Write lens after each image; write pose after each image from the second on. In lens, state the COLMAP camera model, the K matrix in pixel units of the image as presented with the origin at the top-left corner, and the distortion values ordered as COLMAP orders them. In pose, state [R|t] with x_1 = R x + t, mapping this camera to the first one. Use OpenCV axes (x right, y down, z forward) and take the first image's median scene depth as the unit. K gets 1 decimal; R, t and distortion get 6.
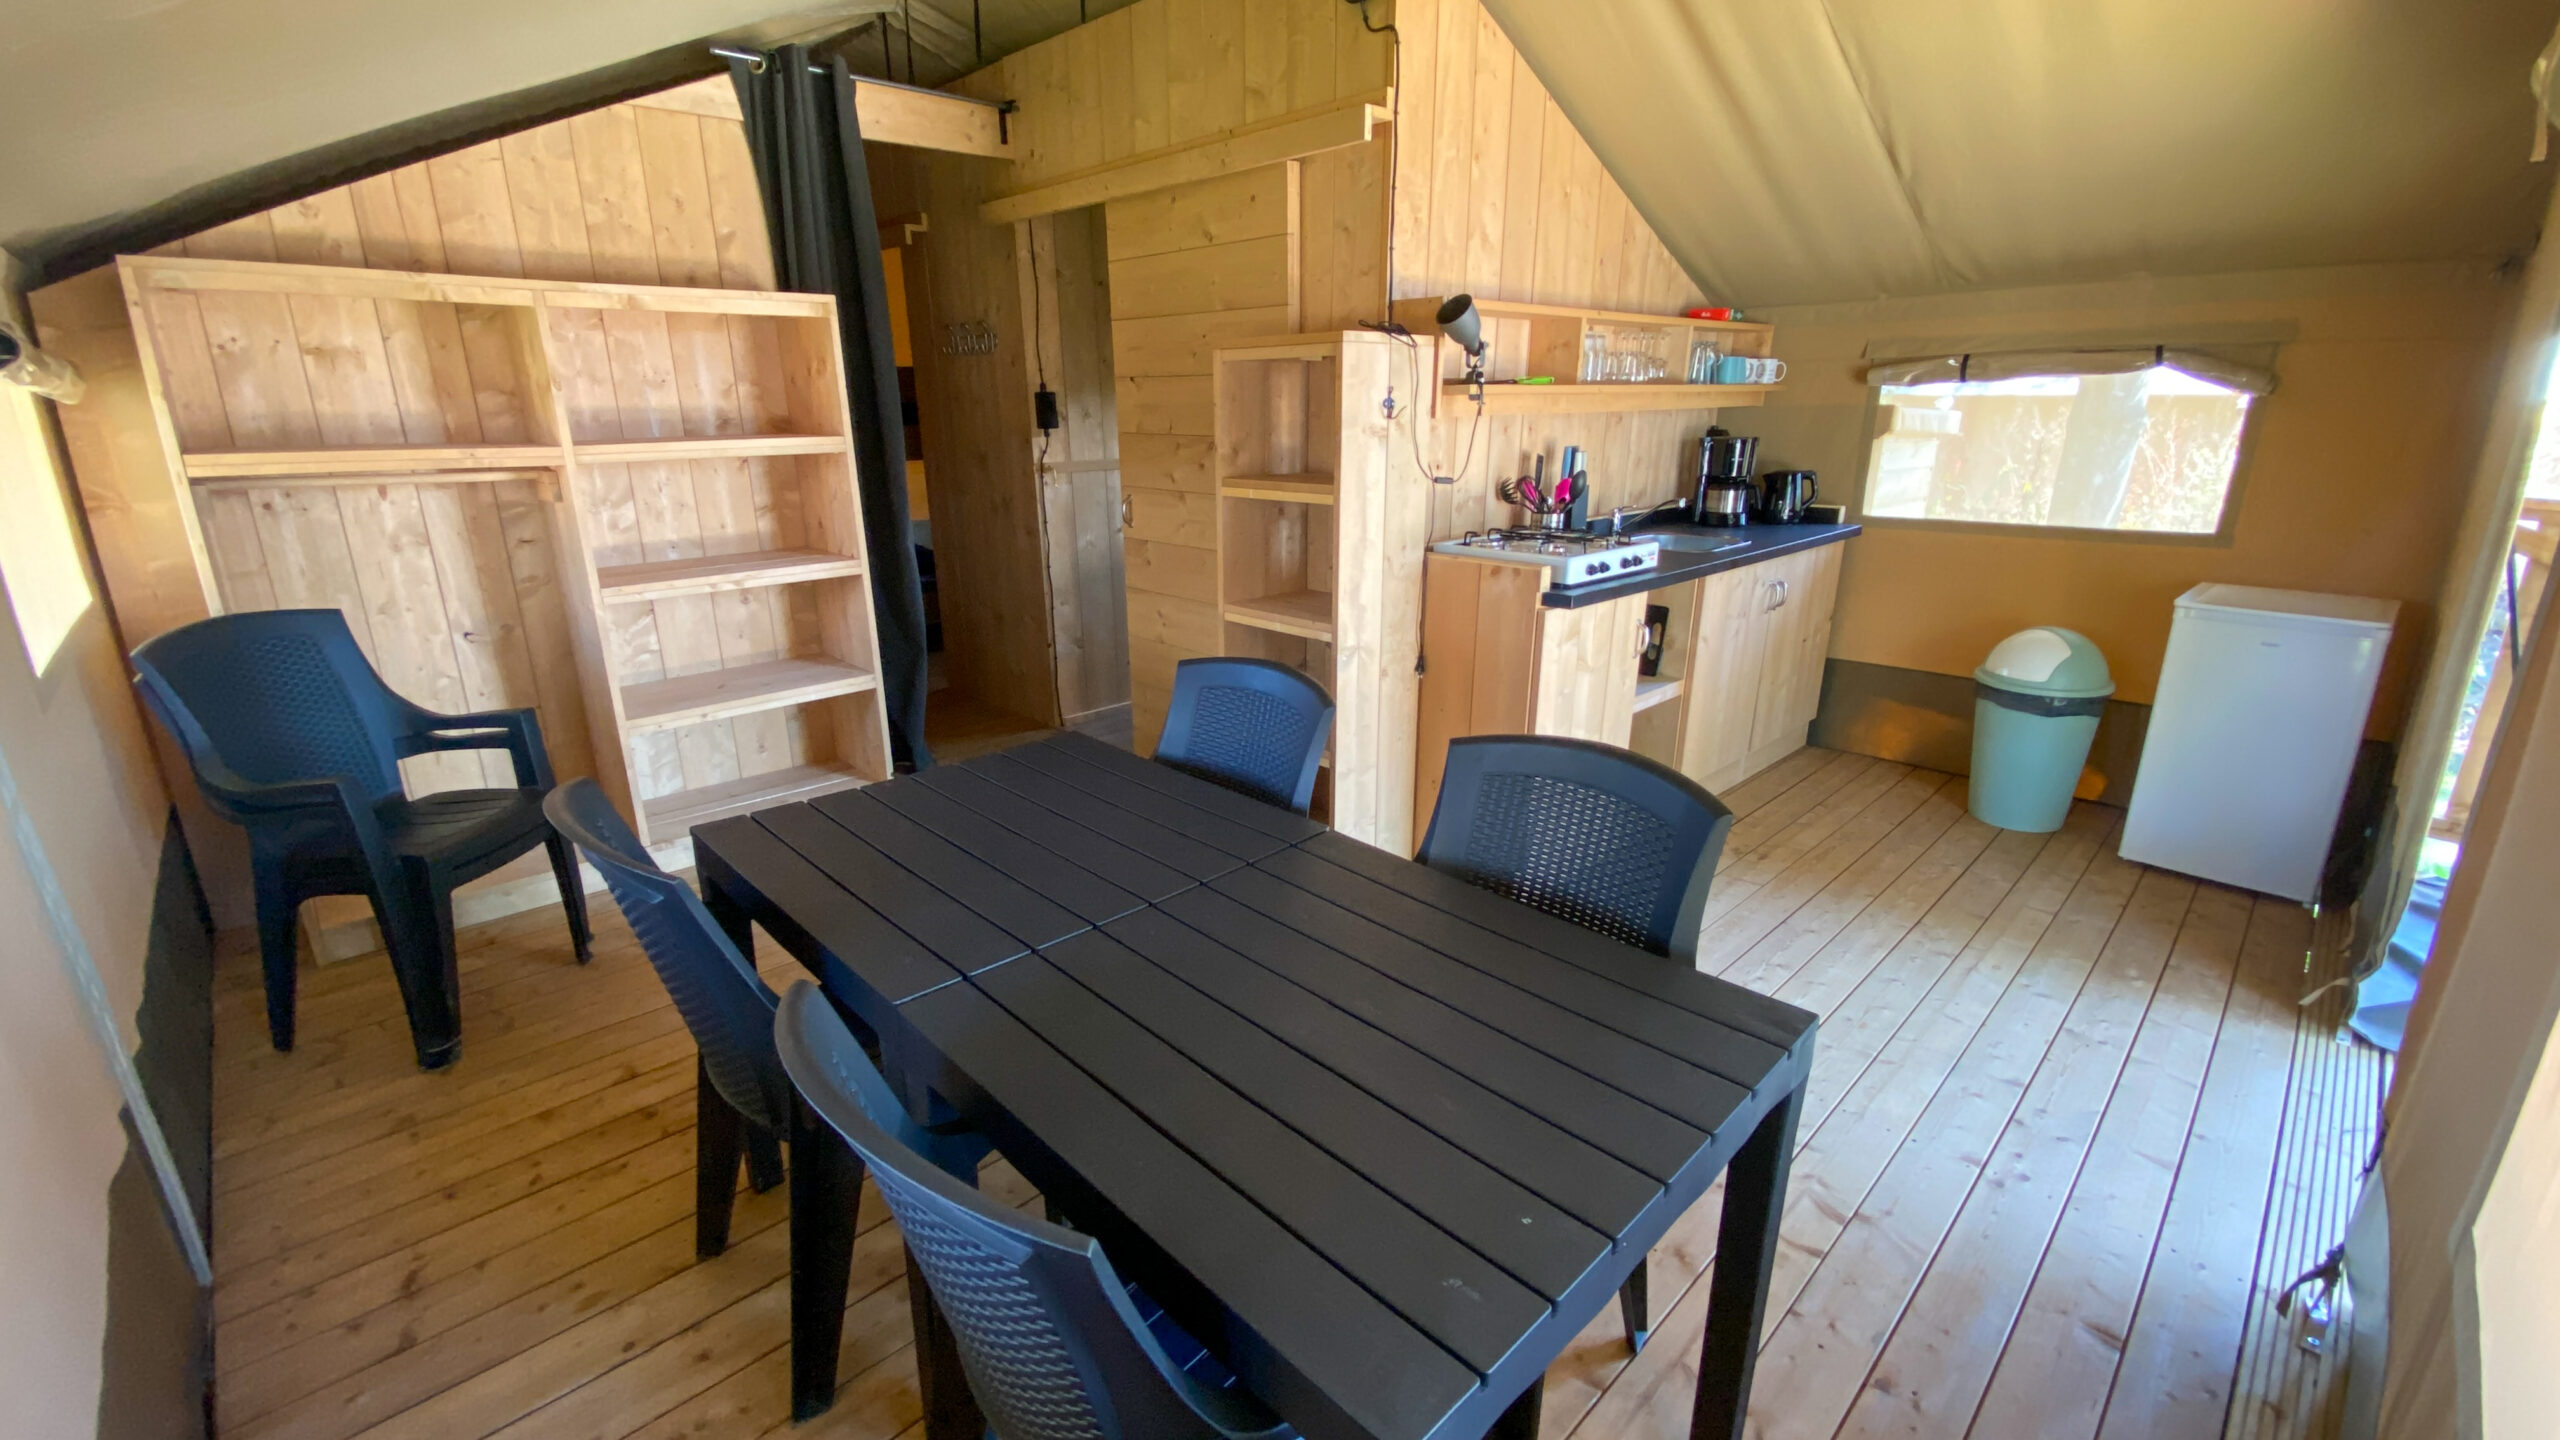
lens RADIAL K [[1054.6, 0, 1280.0], [0, 1054.6, 720.0], [0, 0, 1]] dist [0.000099, 0.000065]
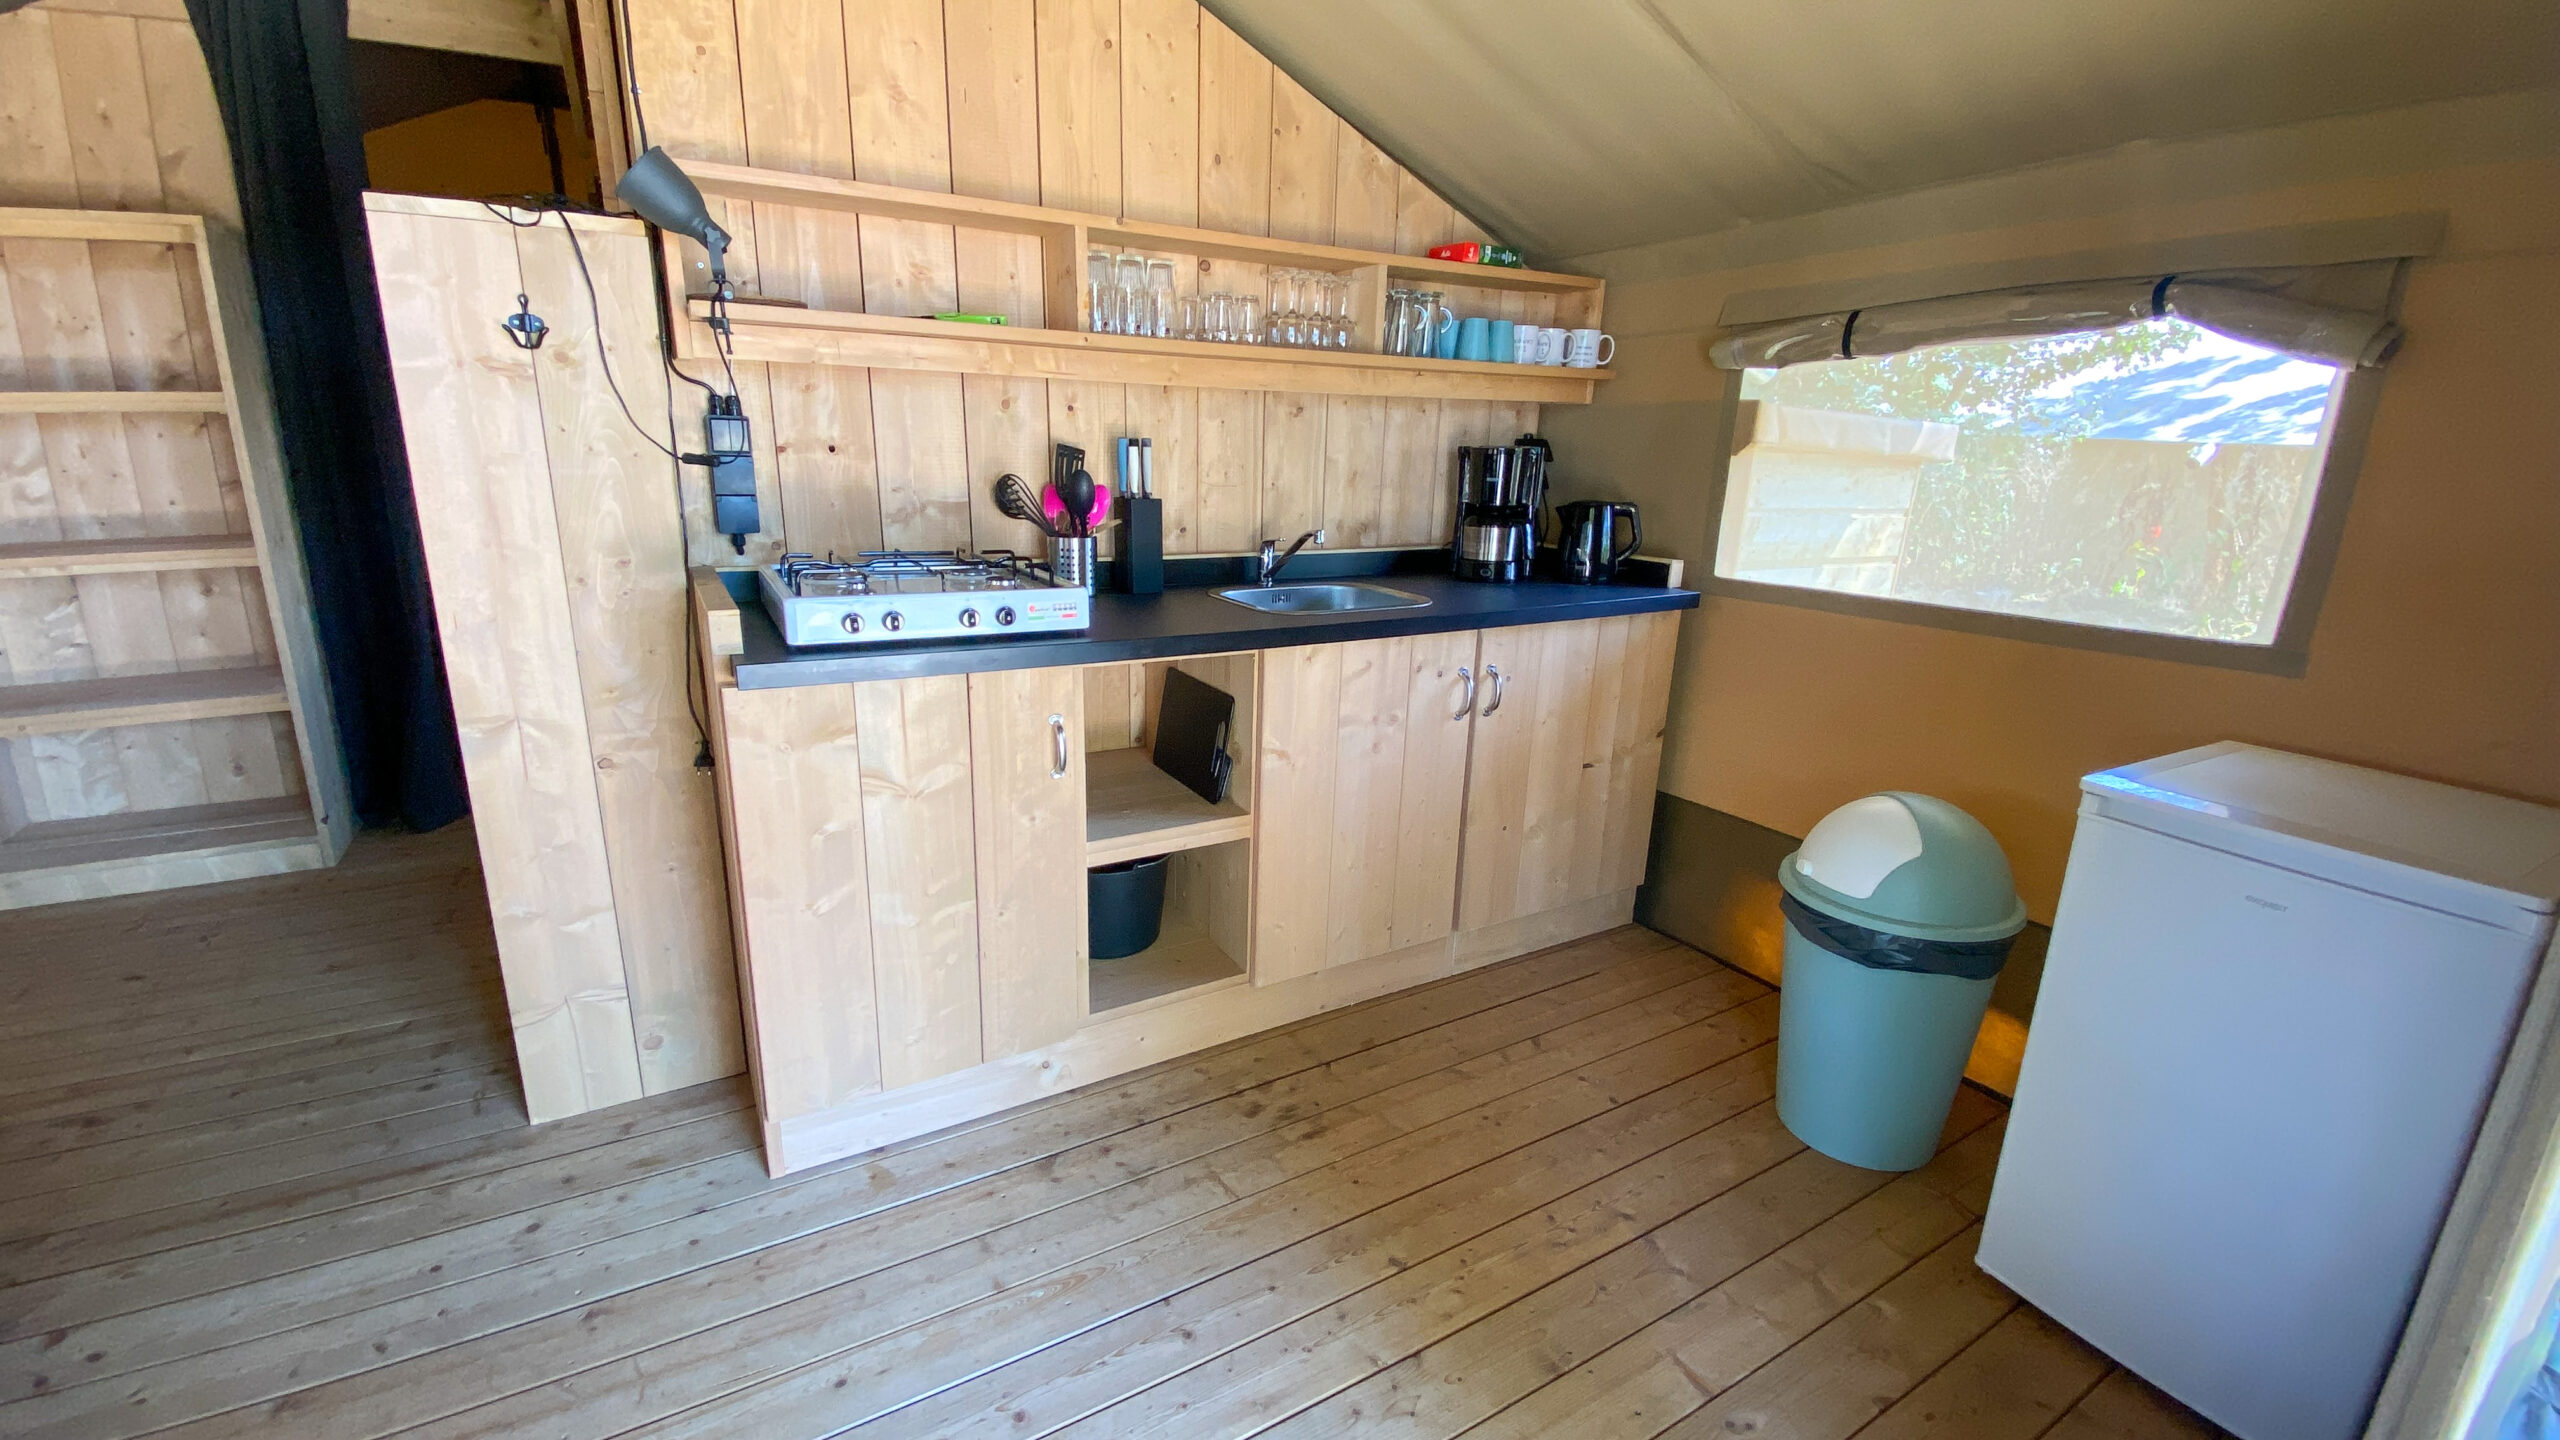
lens RADIAL K [[1038.3, 0, 1287.5], [0, 1038.3, 723.4], [0, 0, 1]] dist [0.025311, -0.022299]
pose [[0.971208, 0.092518, -0.219535, 0.514946], [-0.099460, 0.994825, -0.020759, -0.078839], [0.216478, 0.041997, 0.975384, 0.392492]]
